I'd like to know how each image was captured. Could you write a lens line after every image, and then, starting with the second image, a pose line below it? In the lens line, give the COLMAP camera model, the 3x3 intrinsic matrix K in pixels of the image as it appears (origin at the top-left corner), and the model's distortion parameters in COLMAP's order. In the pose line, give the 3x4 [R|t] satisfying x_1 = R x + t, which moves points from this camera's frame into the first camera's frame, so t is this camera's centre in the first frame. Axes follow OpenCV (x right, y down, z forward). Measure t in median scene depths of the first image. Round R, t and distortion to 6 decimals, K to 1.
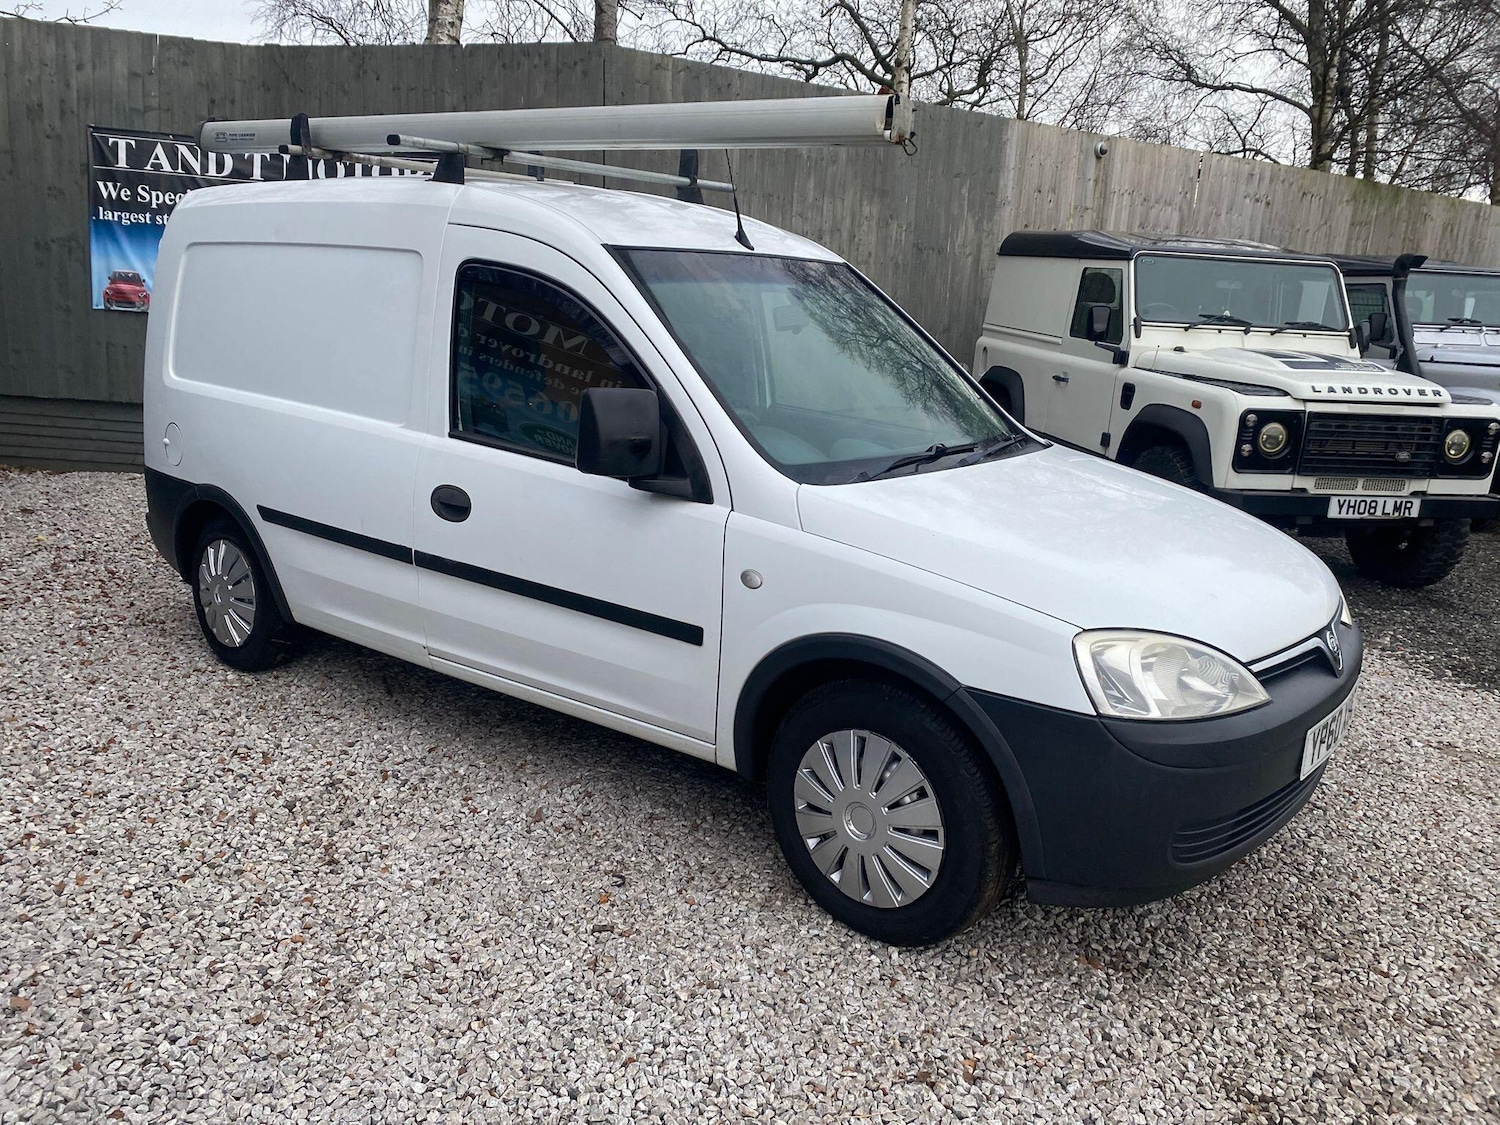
lens RADIAL K [[1137.6, 0, 750.3], [0, 1137.6, 528.2], [0, 0, 1]] dist [0.014525, -0.007273]
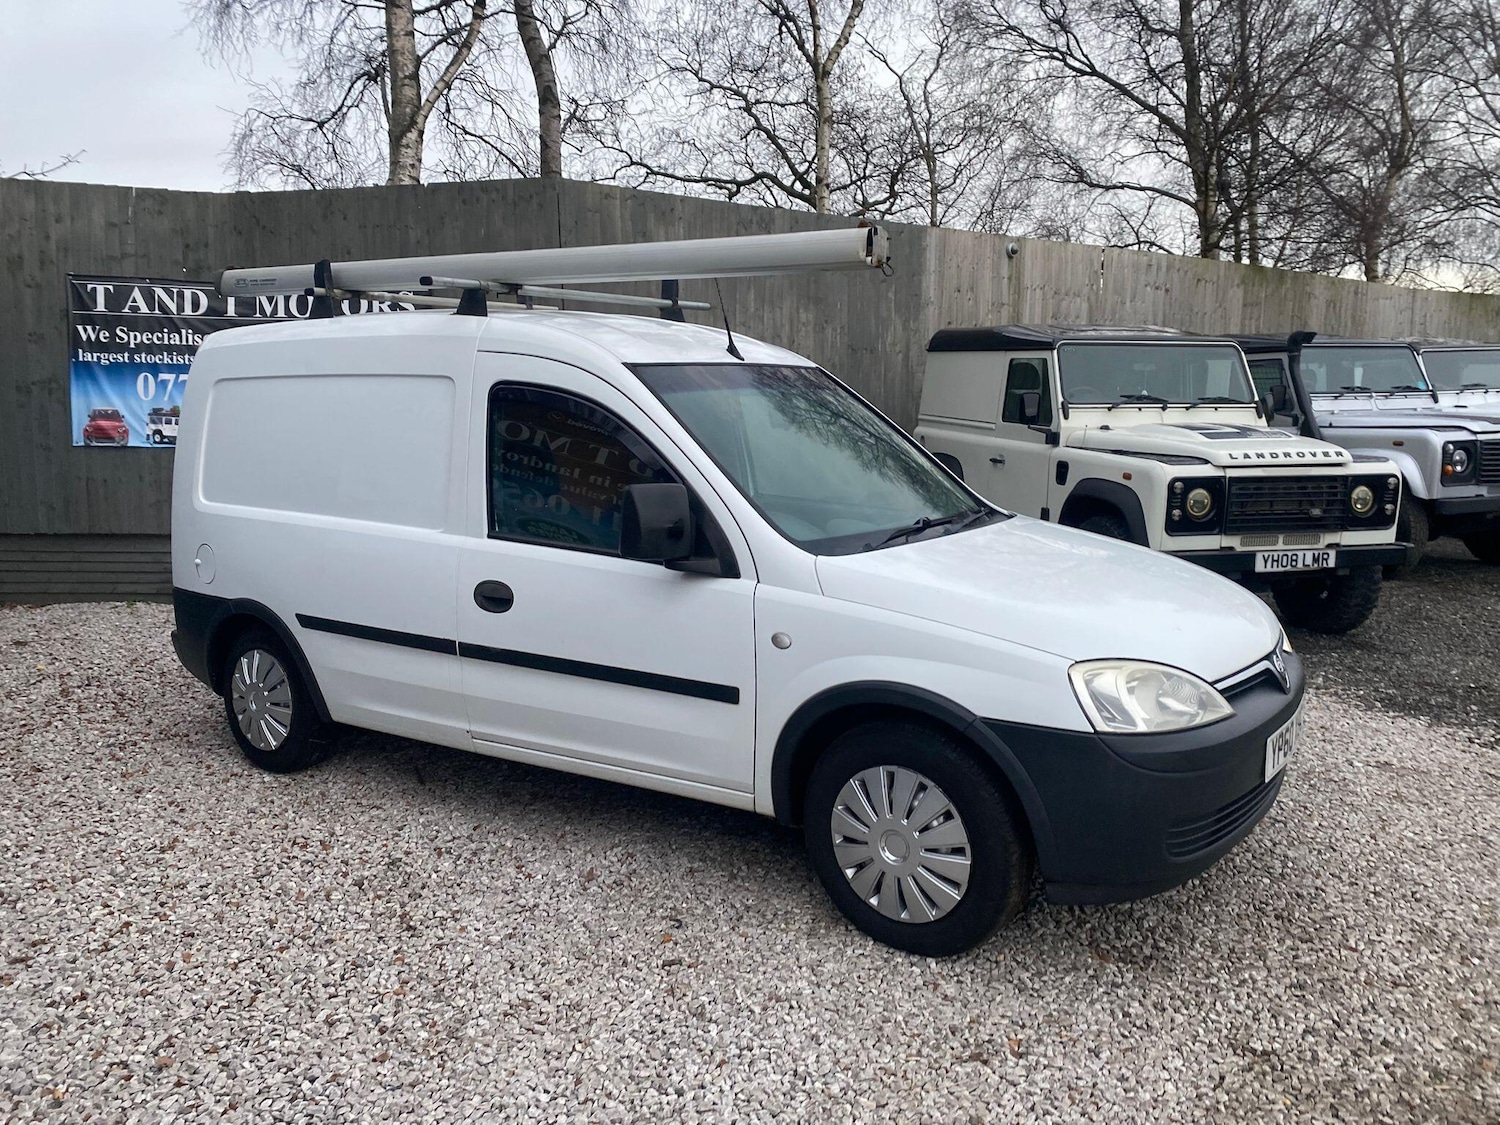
lens RADIAL K [[1136.5, 0, 734.5], [0, 1136.5, 528.1], [0, 0, 1]] dist [0.010180, -0.000269]
pose [[0.997052, -0.058156, 0.050060, -0.077919], [0.062327, 0.994323, -0.086236, 0.021387], [-0.044760, 0.089102, 0.995016, -0.120554]]
